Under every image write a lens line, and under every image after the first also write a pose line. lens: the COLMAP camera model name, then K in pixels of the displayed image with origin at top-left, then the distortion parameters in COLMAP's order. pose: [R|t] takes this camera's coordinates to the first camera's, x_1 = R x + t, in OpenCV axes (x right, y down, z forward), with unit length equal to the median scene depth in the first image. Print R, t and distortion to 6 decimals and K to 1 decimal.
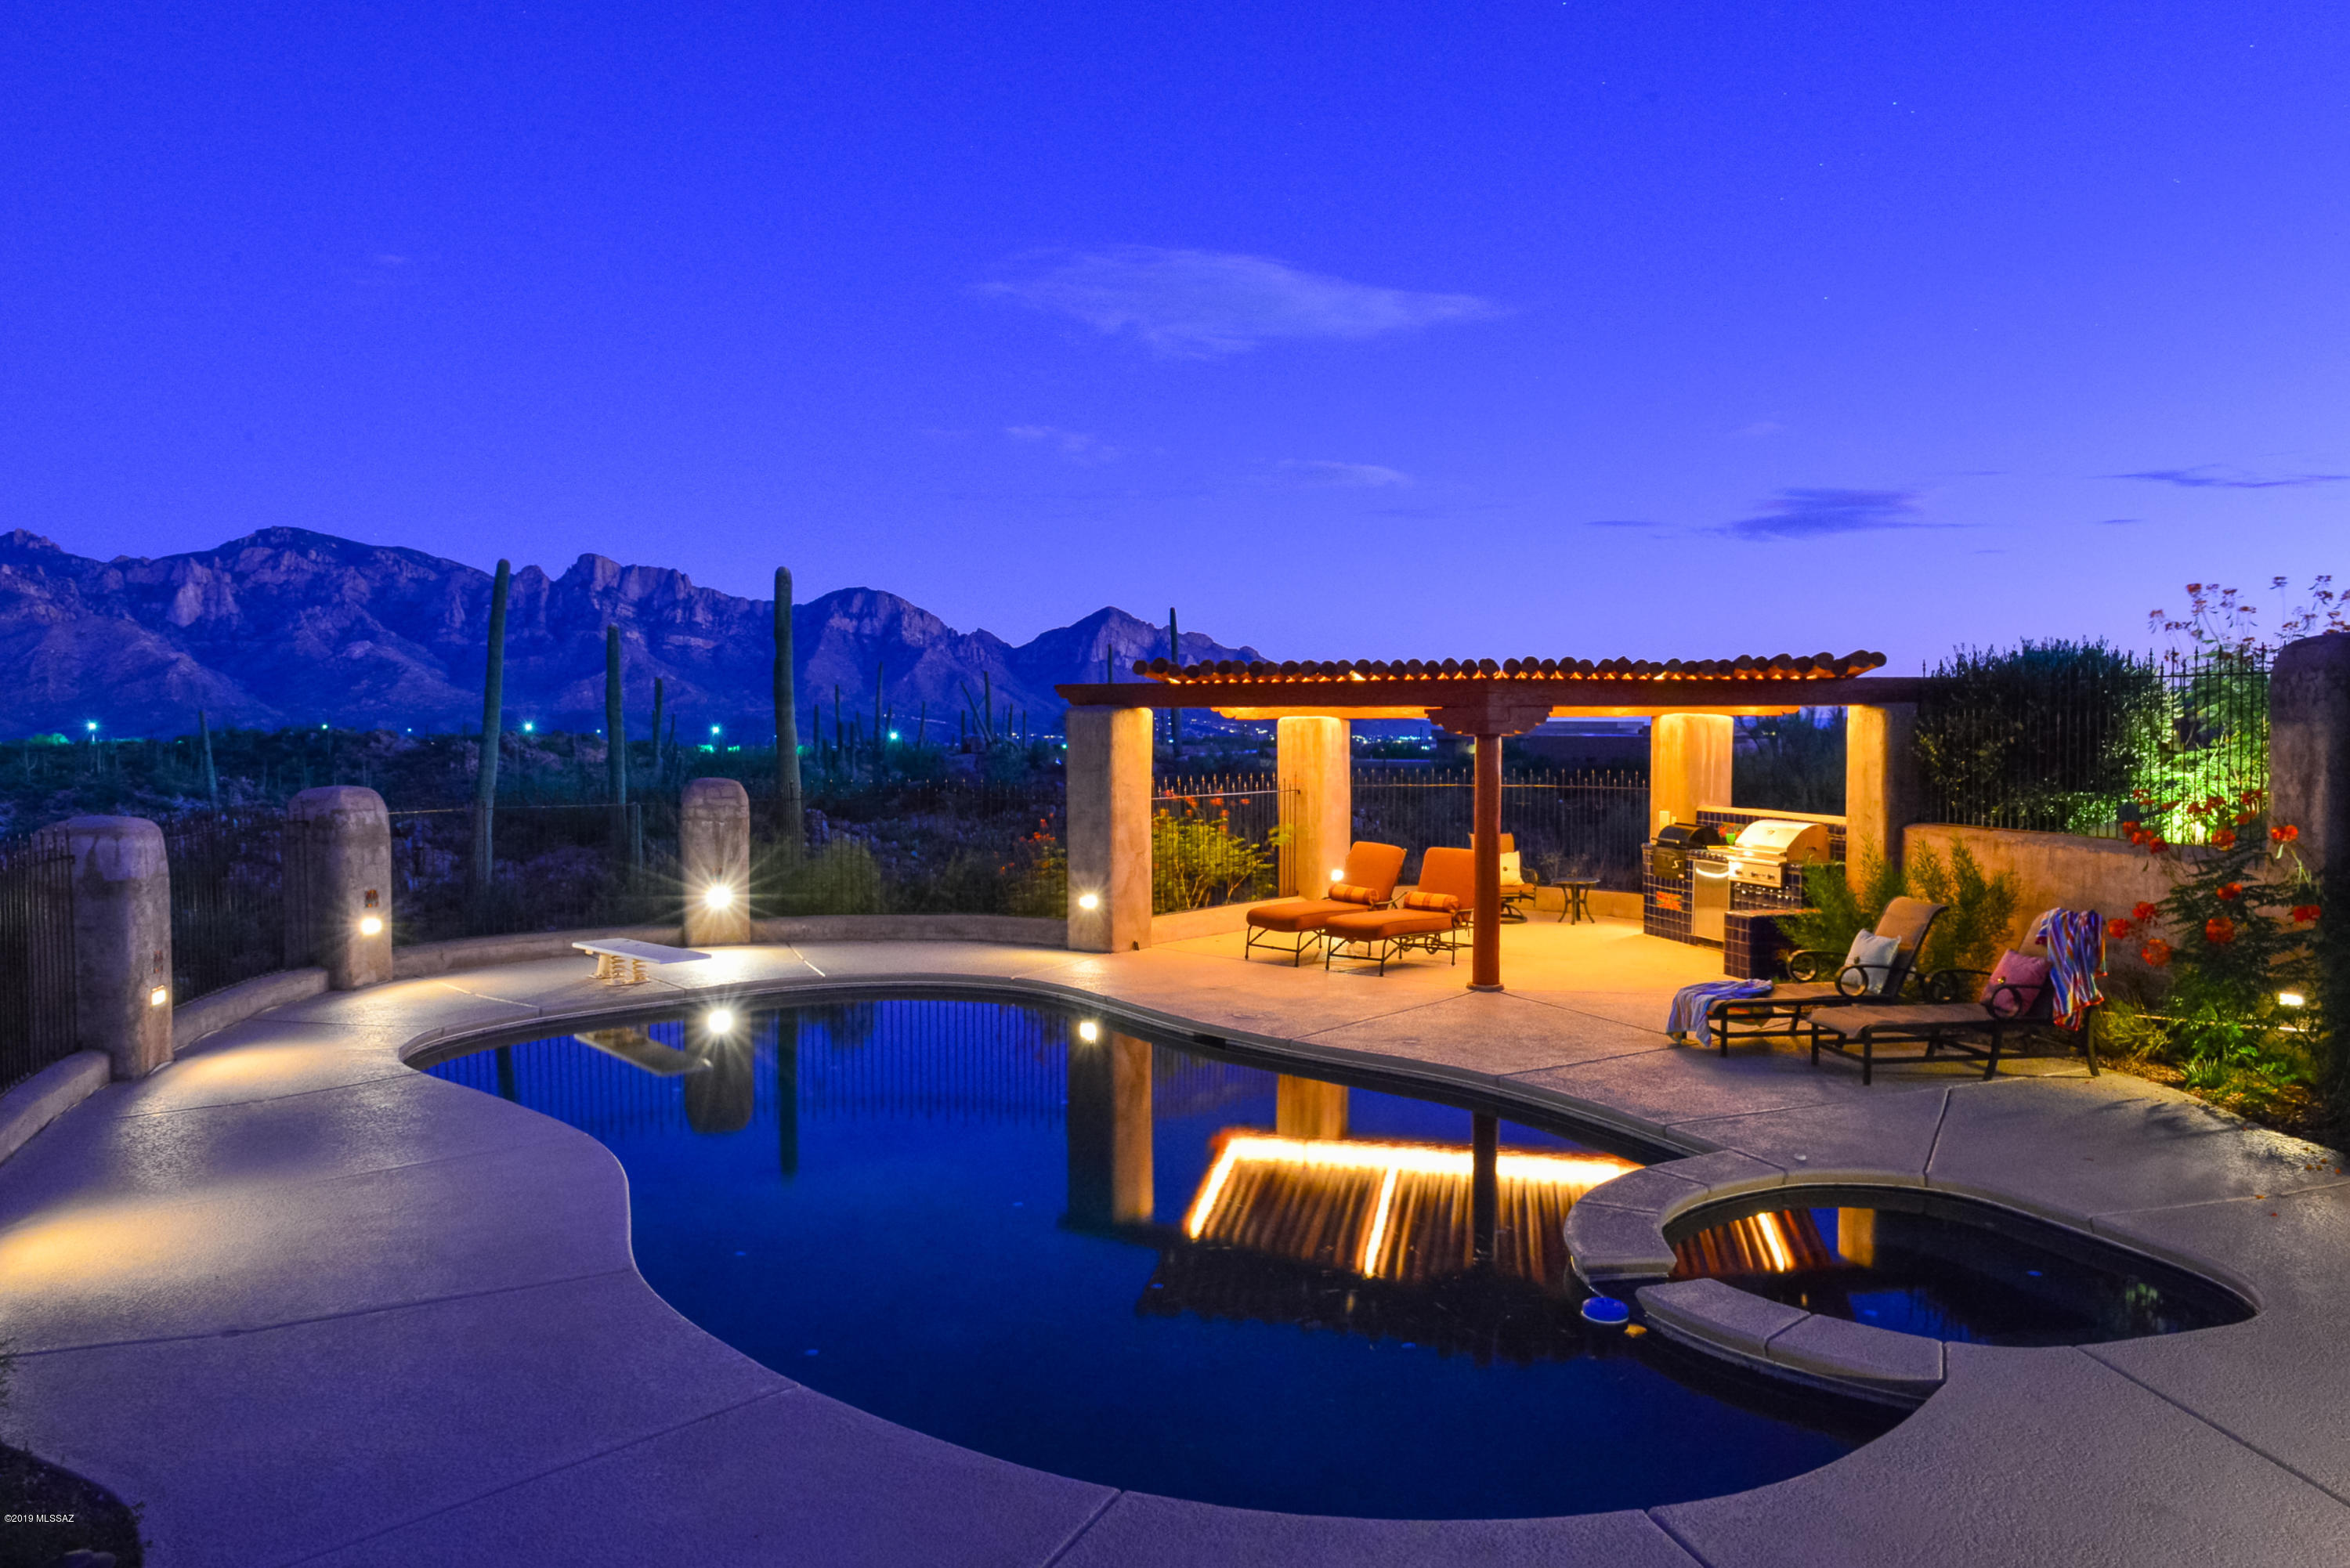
lens RADIAL K [[1626.8, 0, 1199.3], [0, 1626.8, 790.6], [0, 0, 1]] dist [-0.002739, -0.007414]
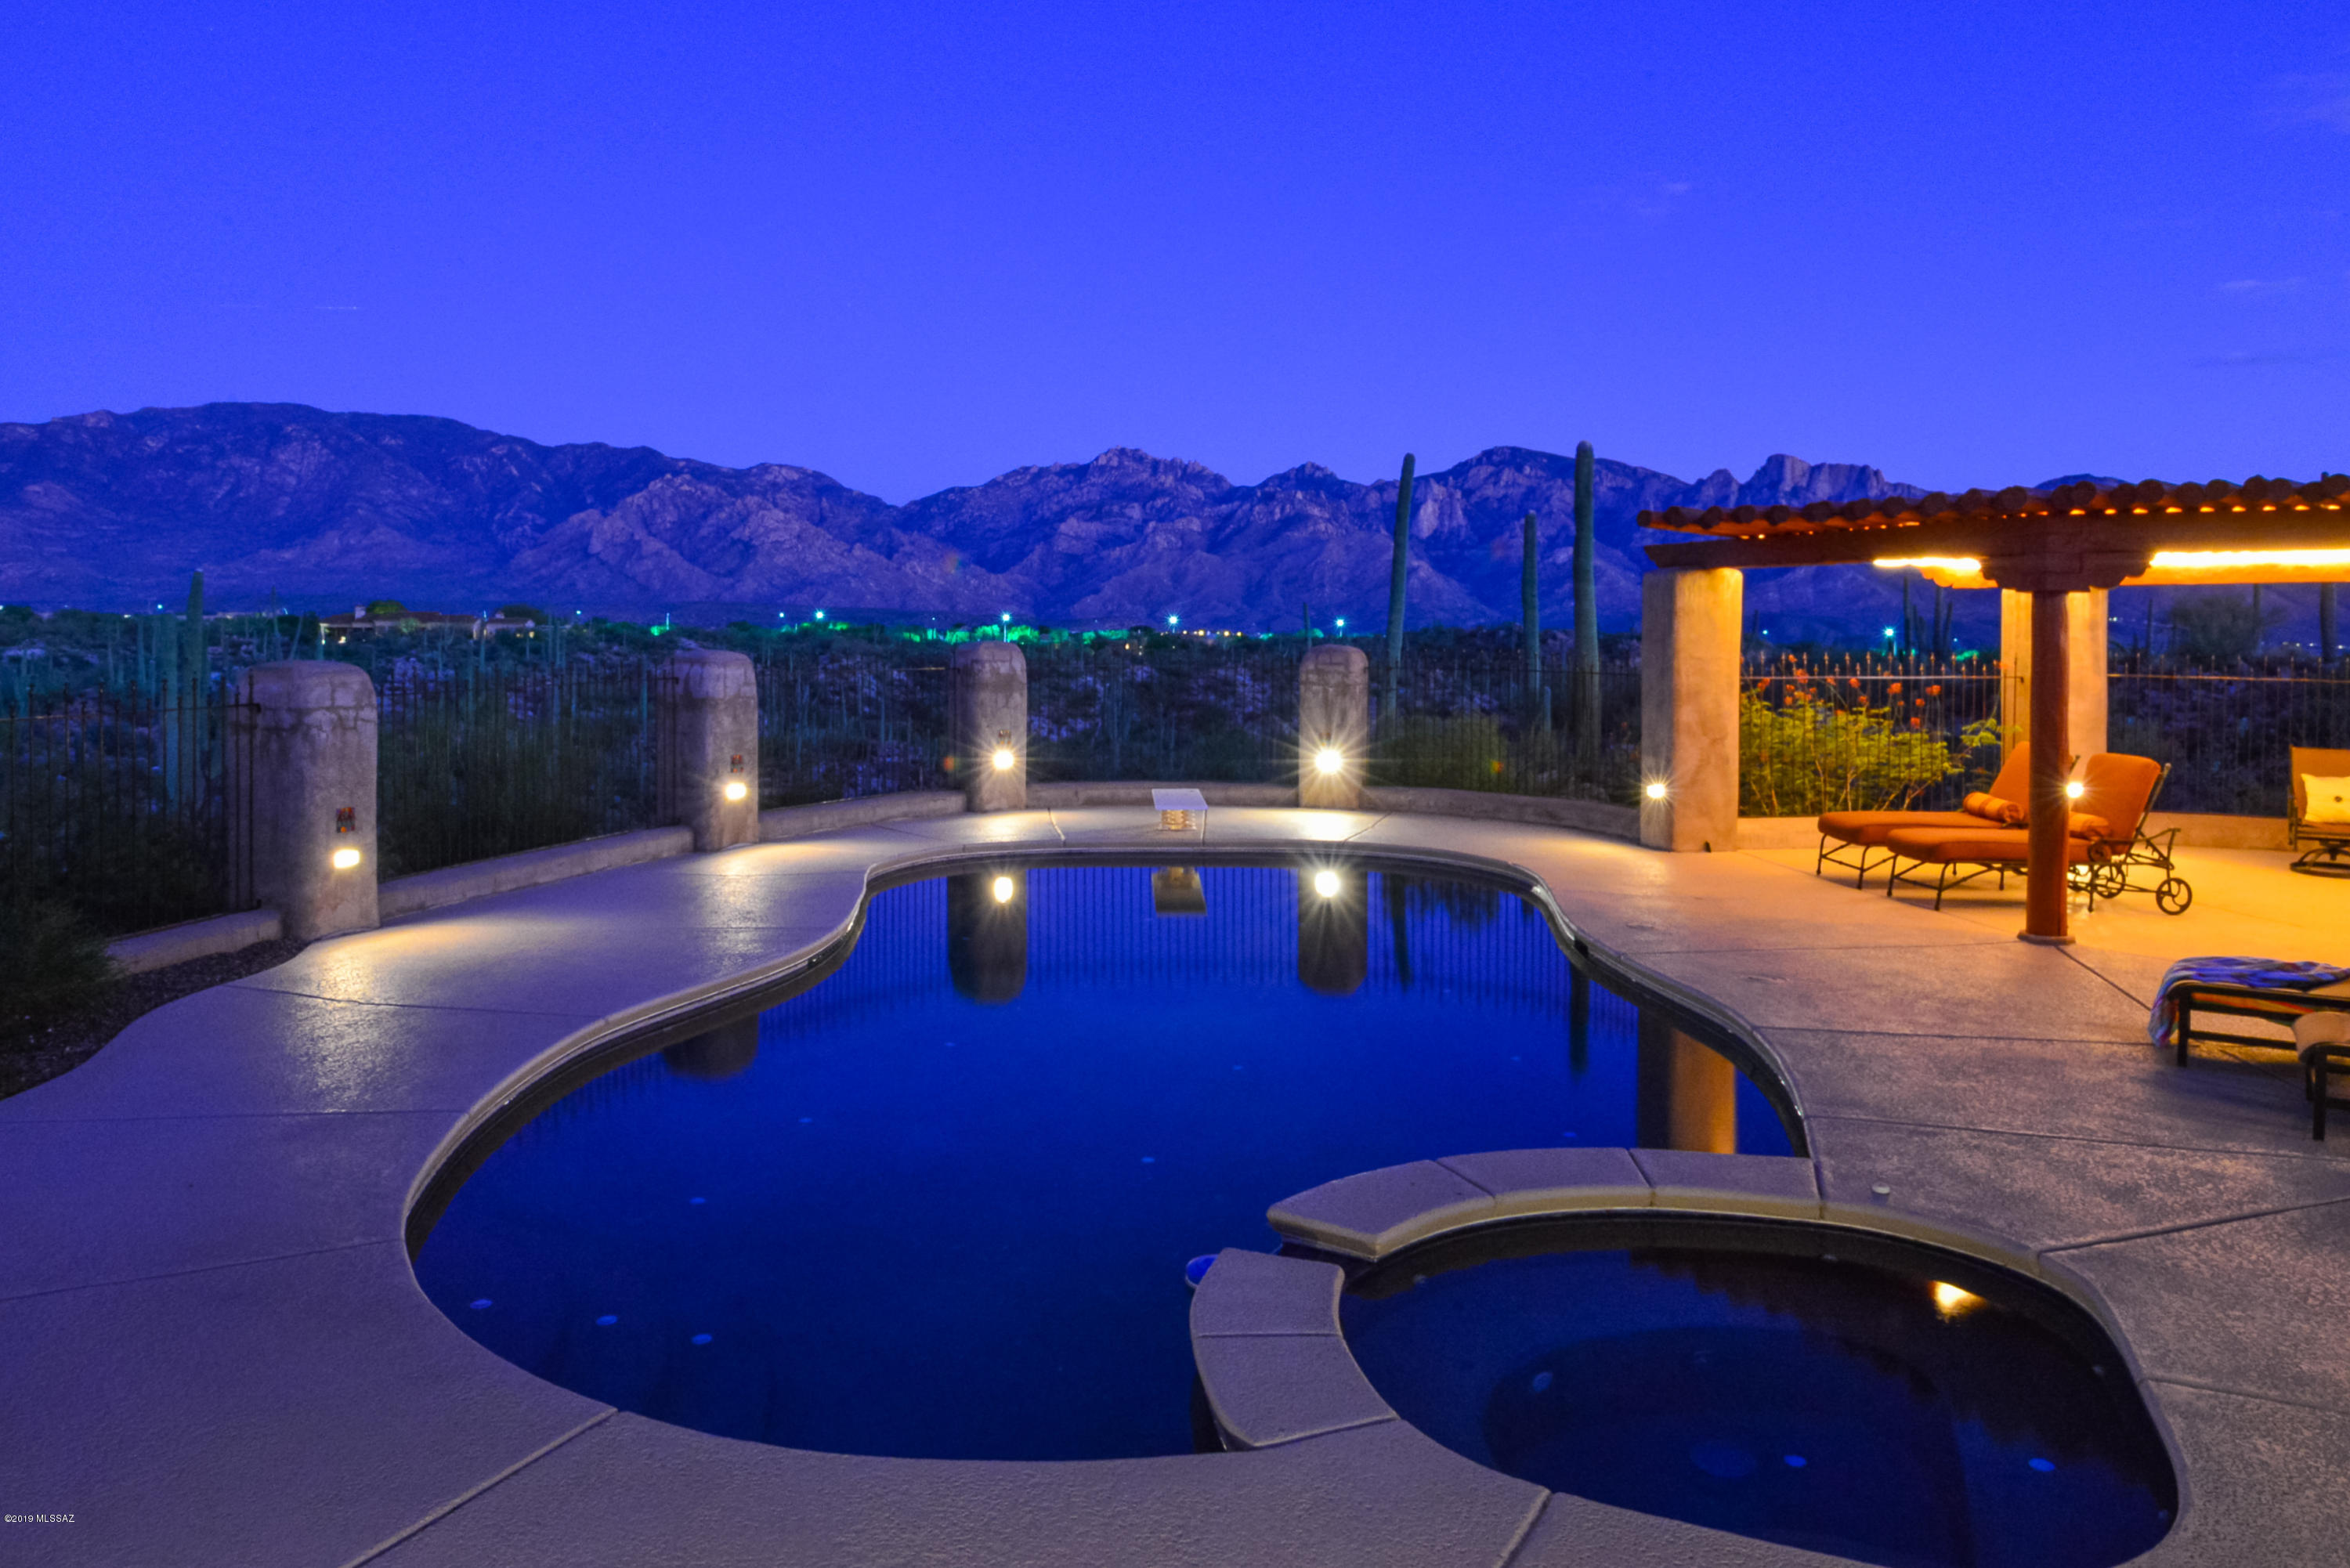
lens RADIAL K [[1626.8, 0, 1171.6], [0, 1626.8, 759.8], [0, 0, 1]] dist [-0.002739, -0.007414]
pose [[0.753745, 0.062566, -0.654182, 0.293372], [-0.035905, 0.997892, 0.054068, 0.012485], [0.656186, -0.017265, 0.754402, 0.159374]]
